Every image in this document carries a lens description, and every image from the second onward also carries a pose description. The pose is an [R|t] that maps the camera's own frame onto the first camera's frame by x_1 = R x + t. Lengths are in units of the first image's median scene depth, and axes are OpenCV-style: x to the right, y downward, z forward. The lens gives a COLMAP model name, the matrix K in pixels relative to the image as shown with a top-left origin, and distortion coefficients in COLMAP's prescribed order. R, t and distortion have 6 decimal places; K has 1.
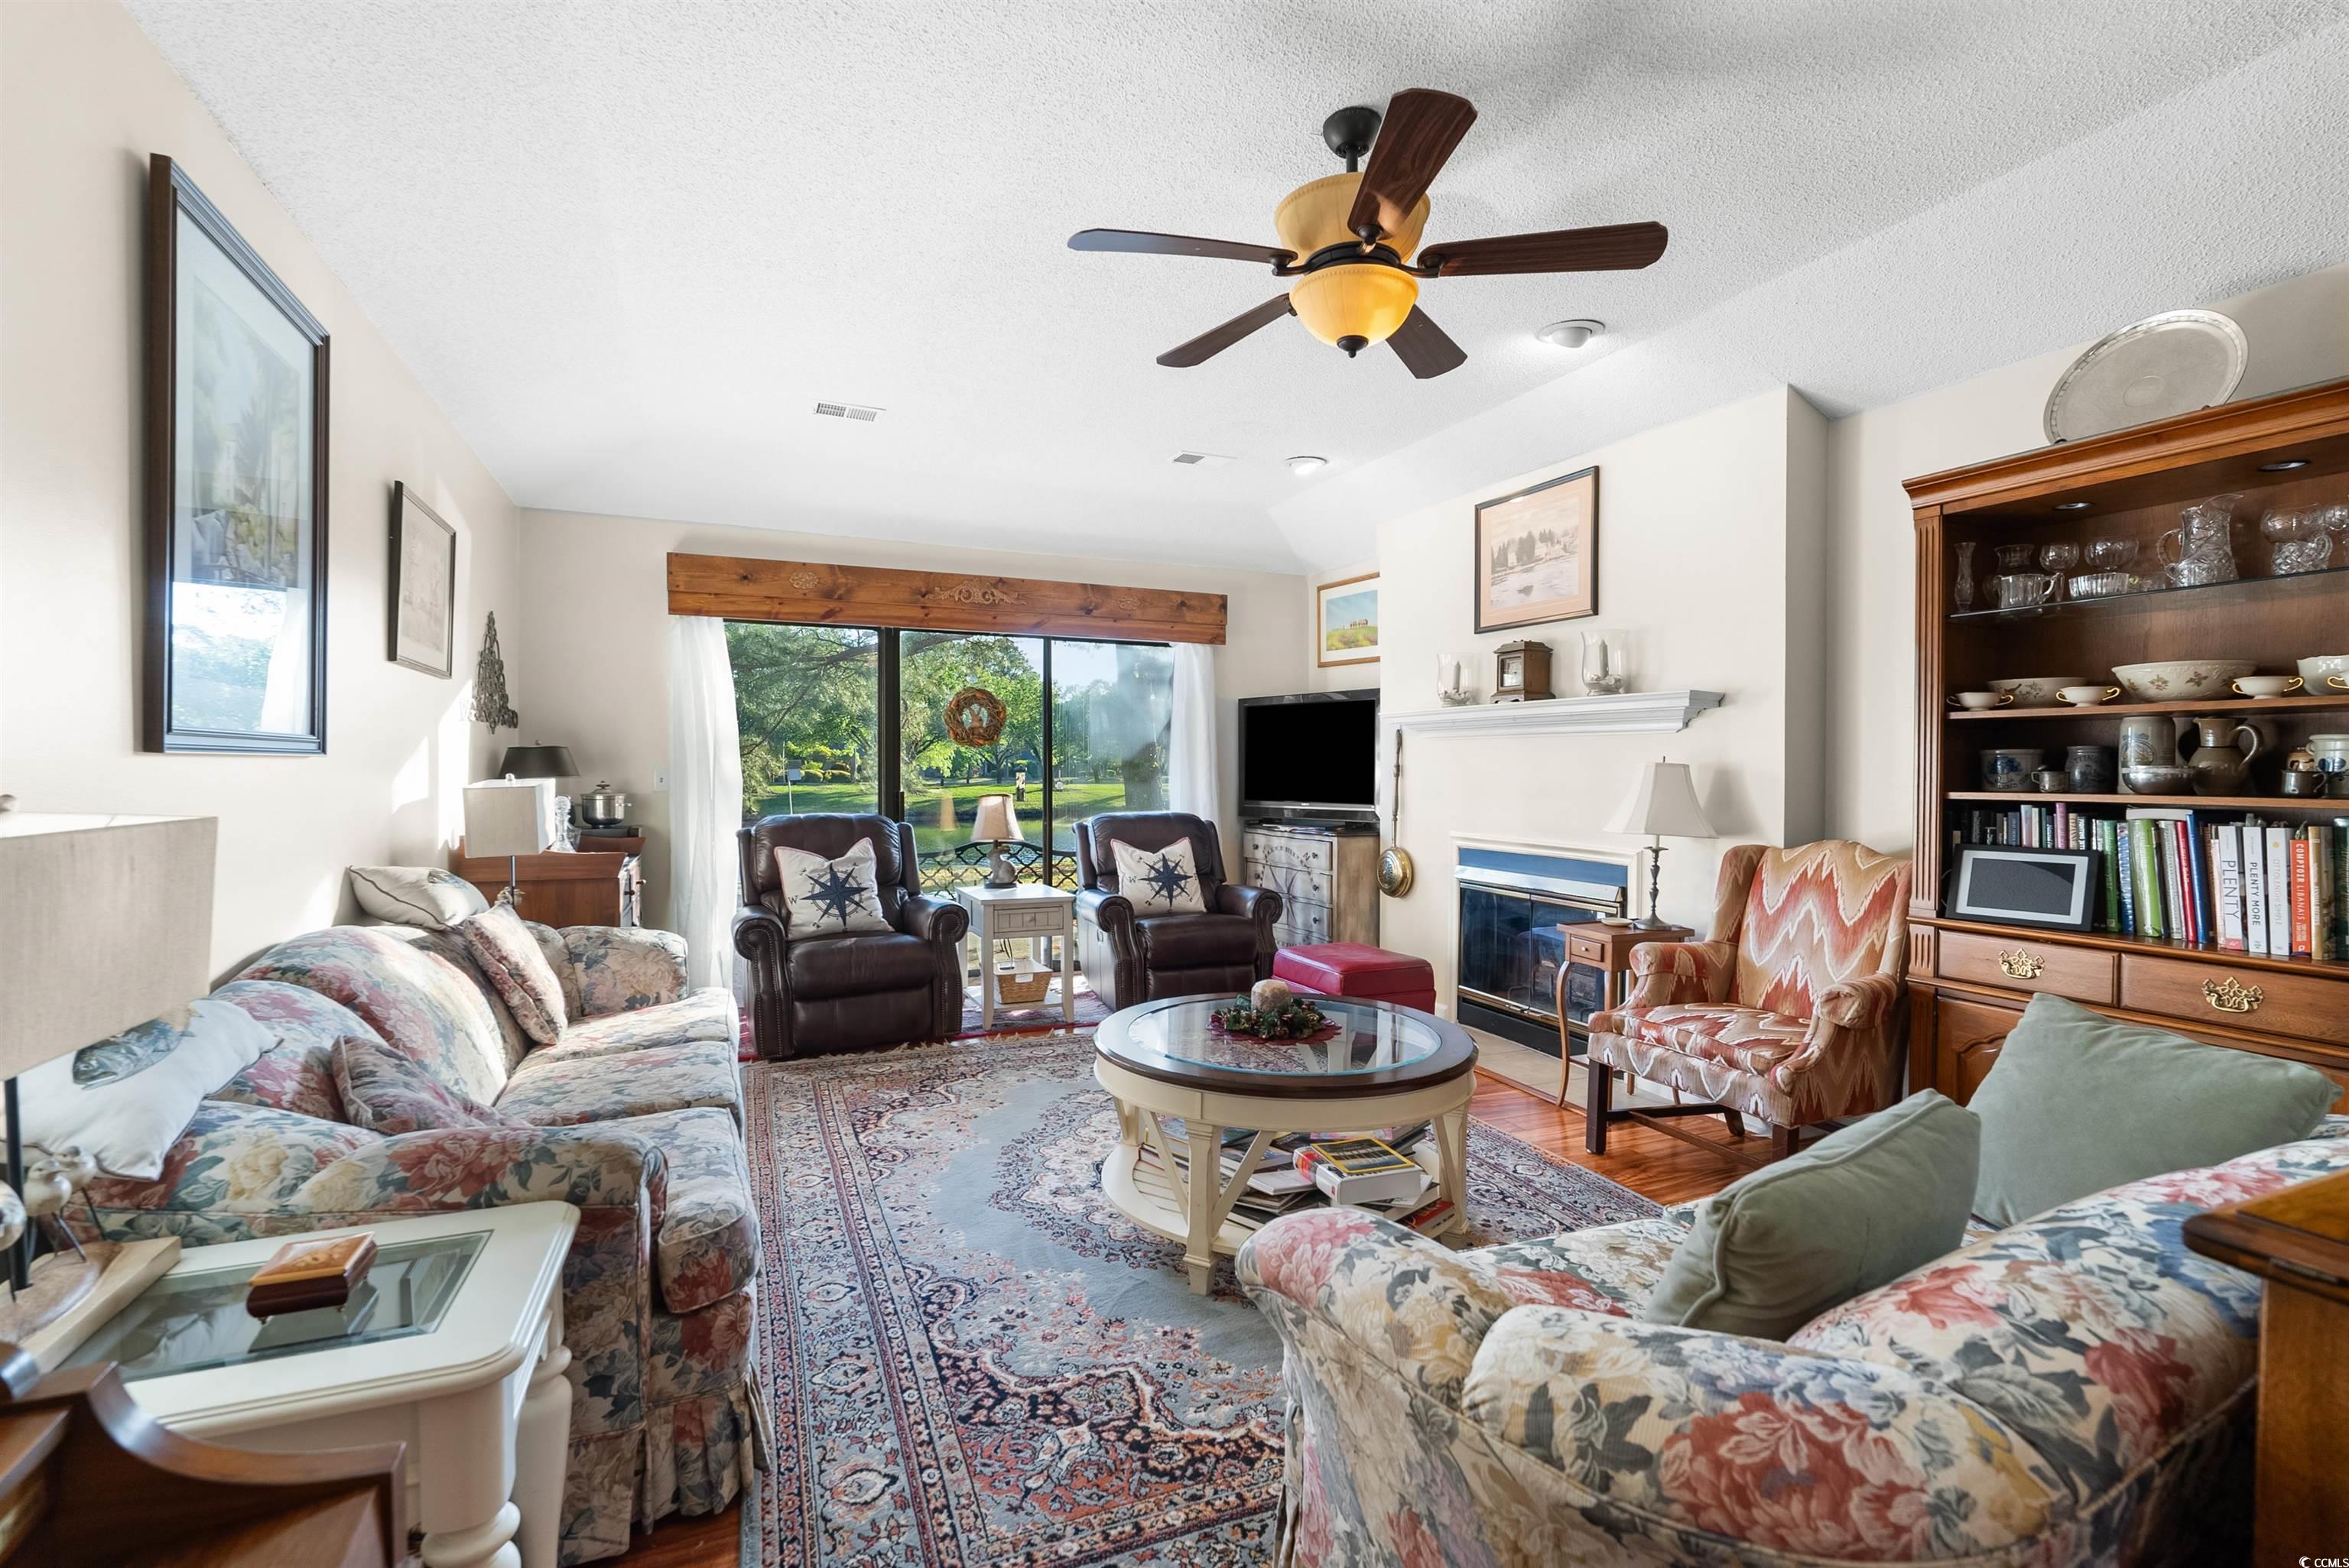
lens RADIAL K [[1048.6, 0, 1158.4], [0, 1048.6, 748.7], [0, 0, 1]] dist [-0.010365, 0.001733]
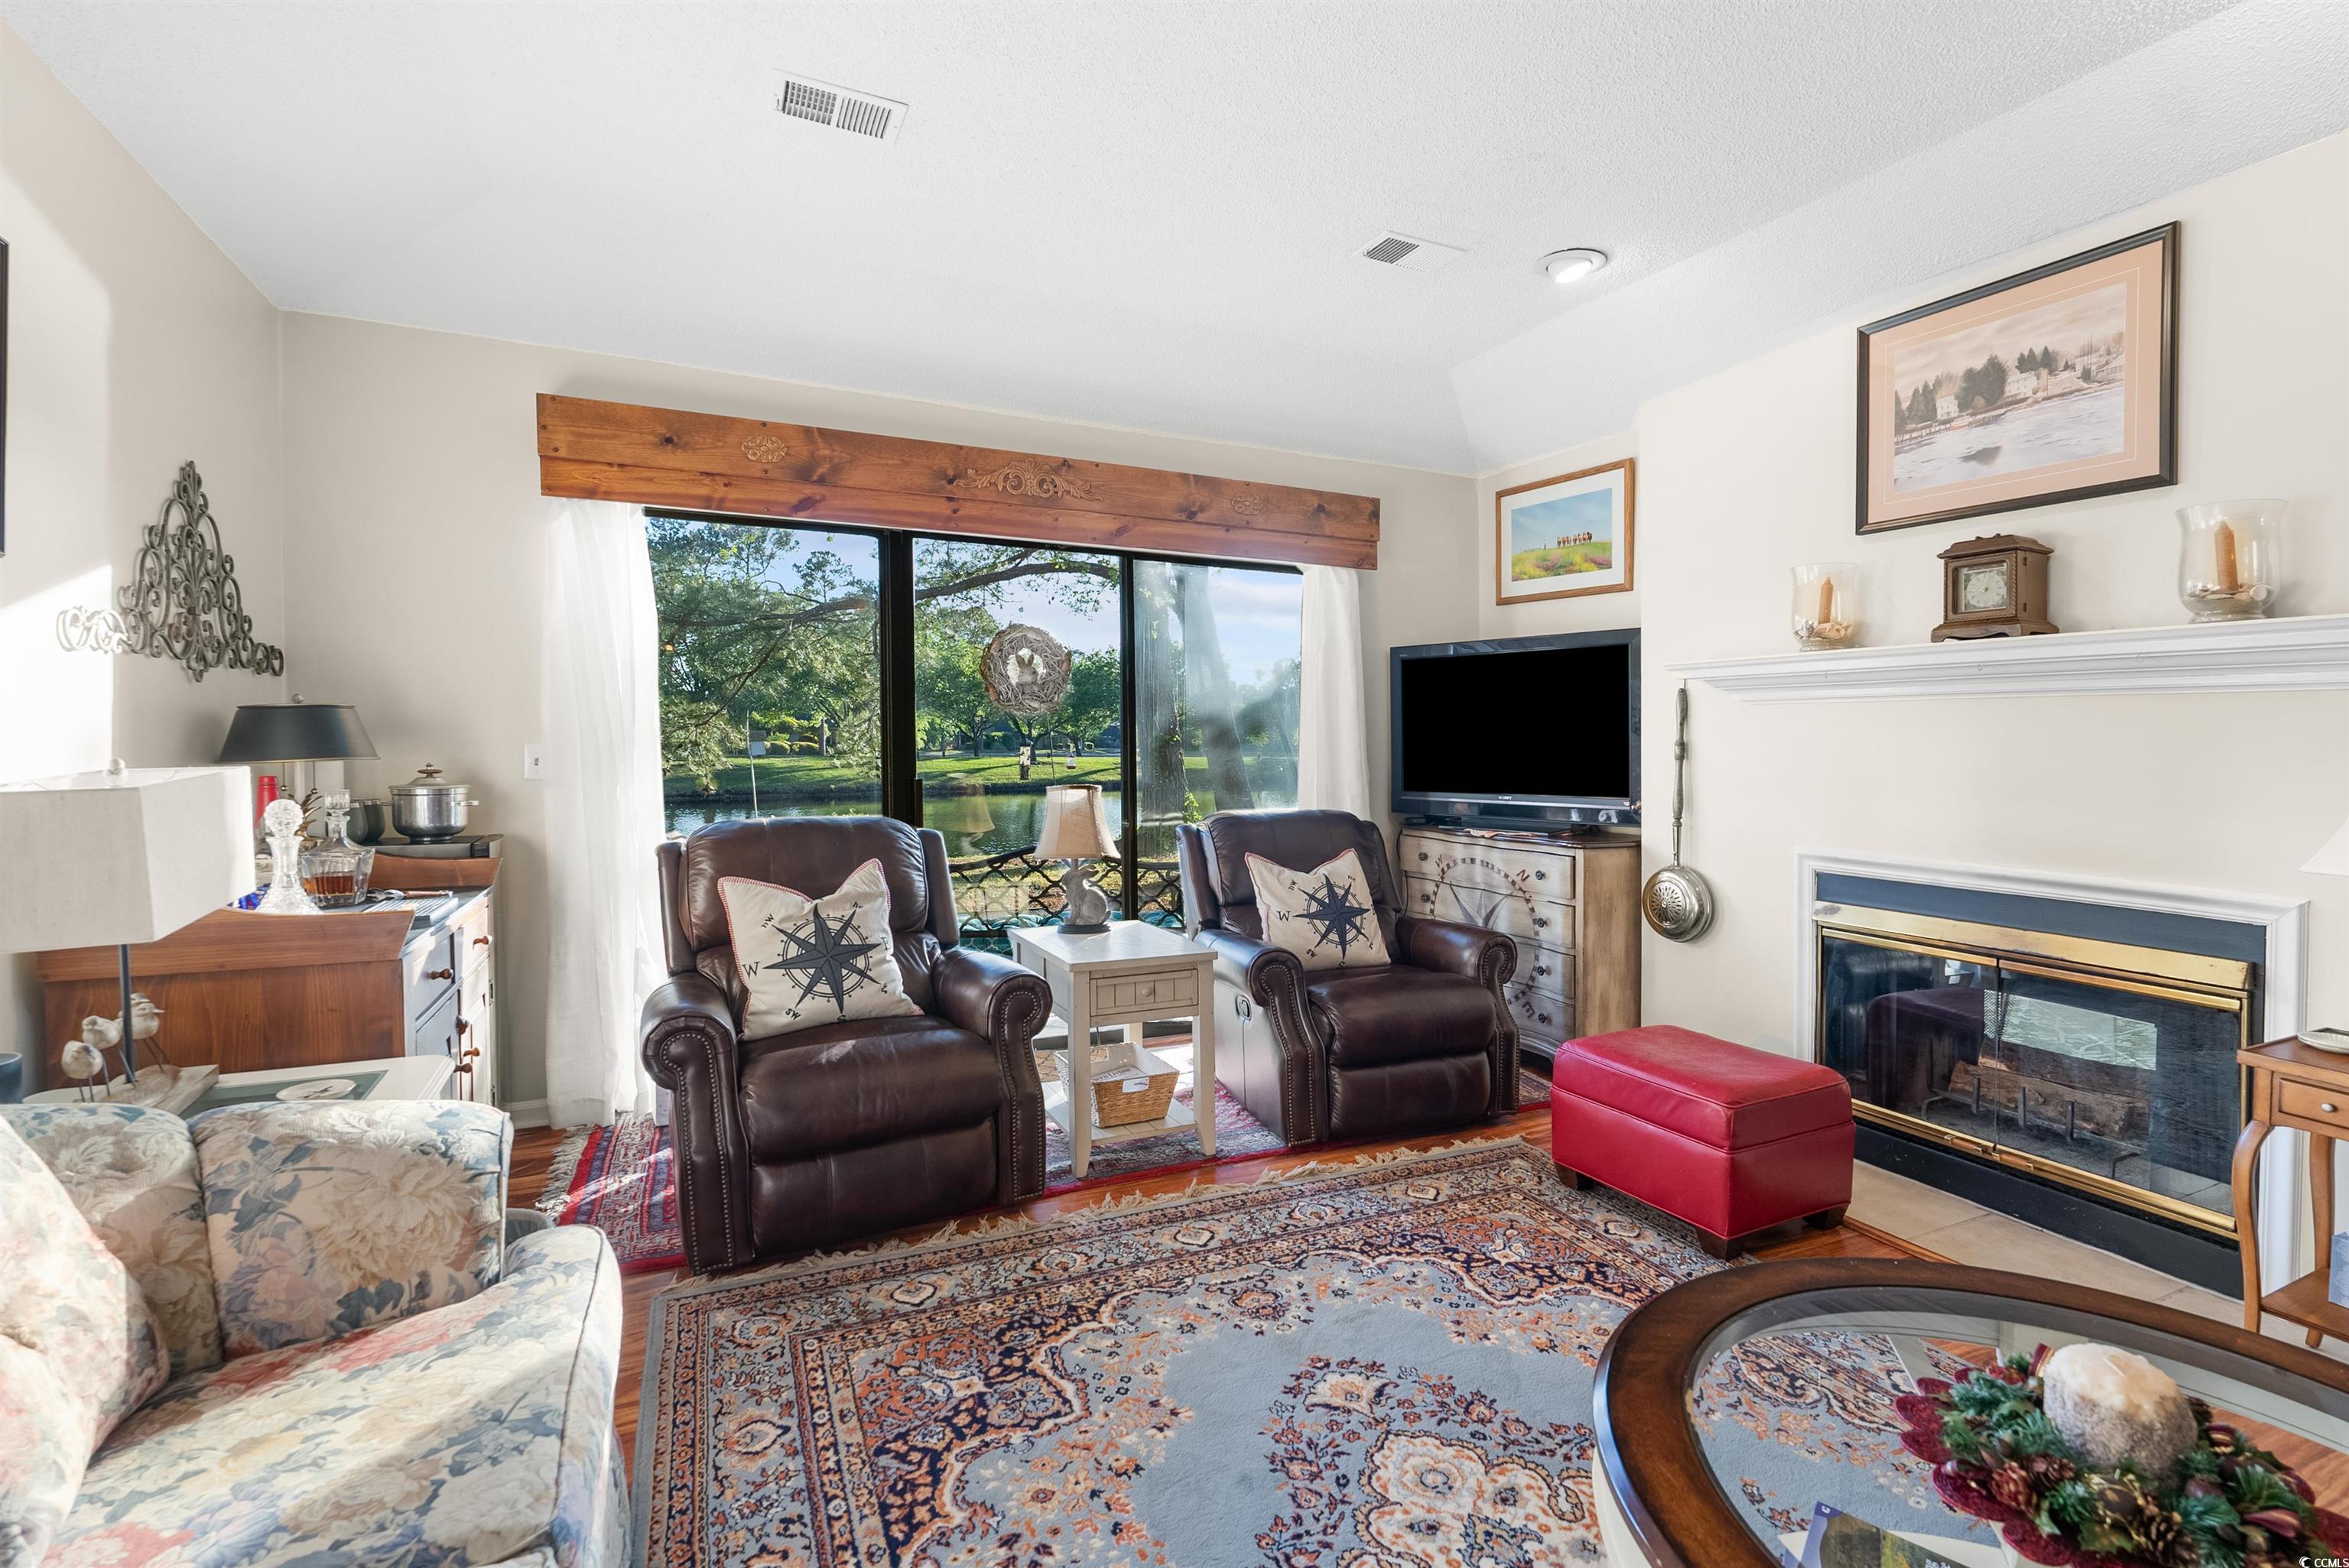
lens RADIAL K [[1048.6, 0, 1184.1], [0, 1048.6, 765.9], [0, 0, 1]] dist [-0.010365, 0.001733]
pose [[0.998713, 0.002556, 0.050653, -0.128092], [-0.004683, 0.999110, 0.041910, 0.004535], [-0.050501, -0.042093, 0.997837, 0.381766]]
